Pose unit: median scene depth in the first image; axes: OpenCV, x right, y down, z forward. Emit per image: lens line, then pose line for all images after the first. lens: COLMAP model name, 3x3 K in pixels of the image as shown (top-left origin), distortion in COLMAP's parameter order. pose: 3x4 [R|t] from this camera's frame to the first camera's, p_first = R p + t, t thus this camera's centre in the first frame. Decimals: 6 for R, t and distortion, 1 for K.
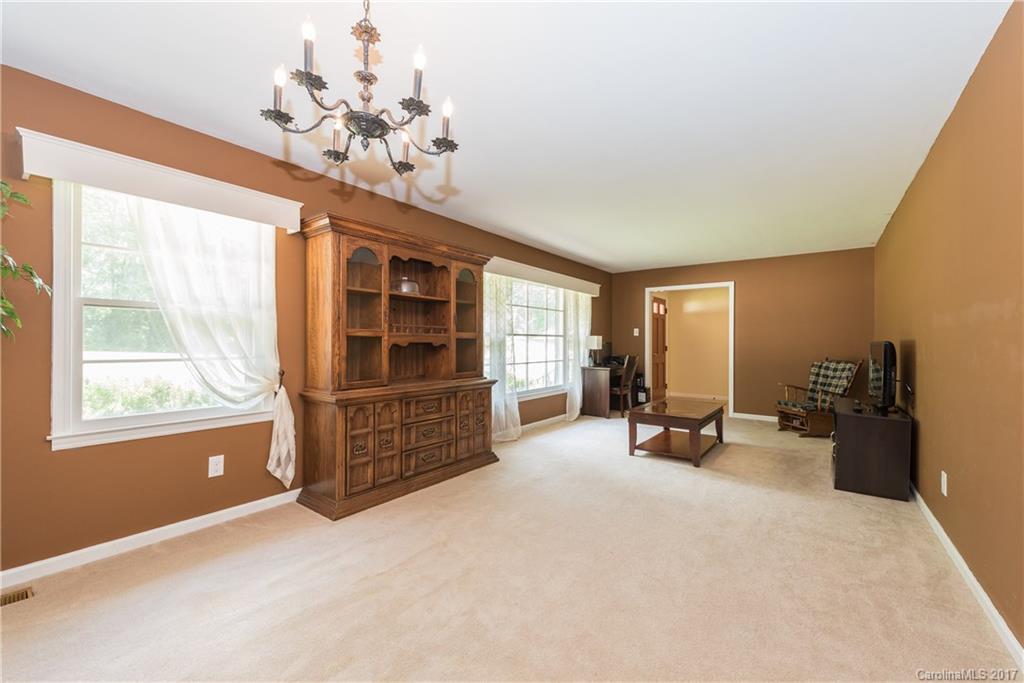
lens RADIAL K [[400.6, 0, 505.2], [0, 400.6, 344.0], [0, 0, 1]] dist [0.008080, -0.002426]
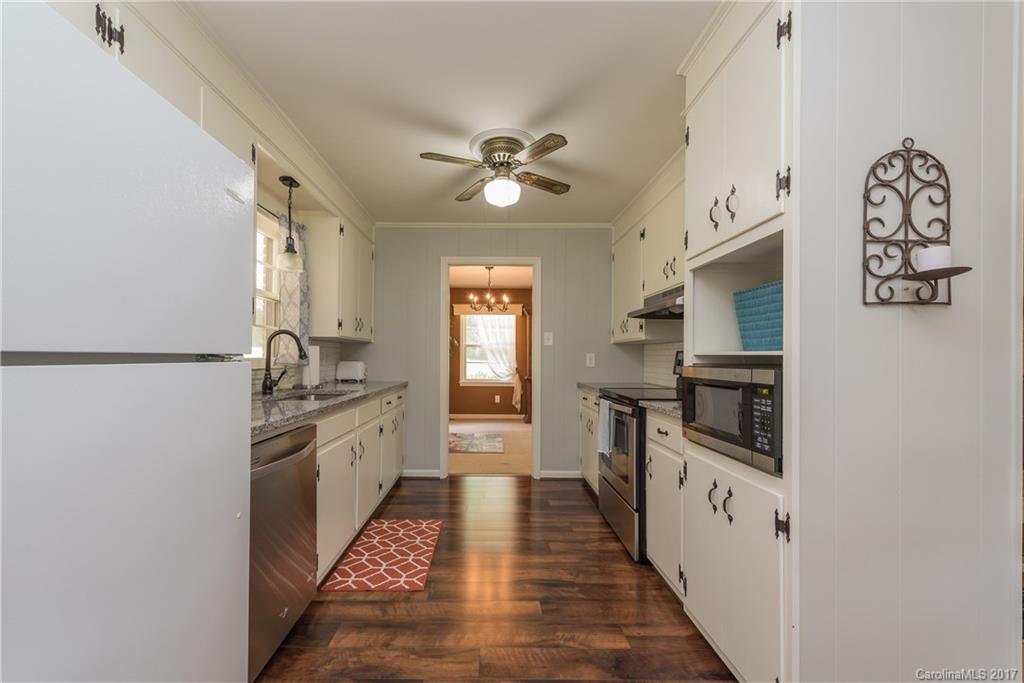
lens RADIAL K [[400.6, 0, 491.1], [0, 400.6, 355.3], [0, 0, 1]] dist [0.008080, -0.002426]
pose [[0.616666, -0.002227, -0.787222, 1.482883], [-0.002875, 0.999983, -0.005082, -0.002880], [0.787220, 0.005397, 0.616649, -0.802145]]
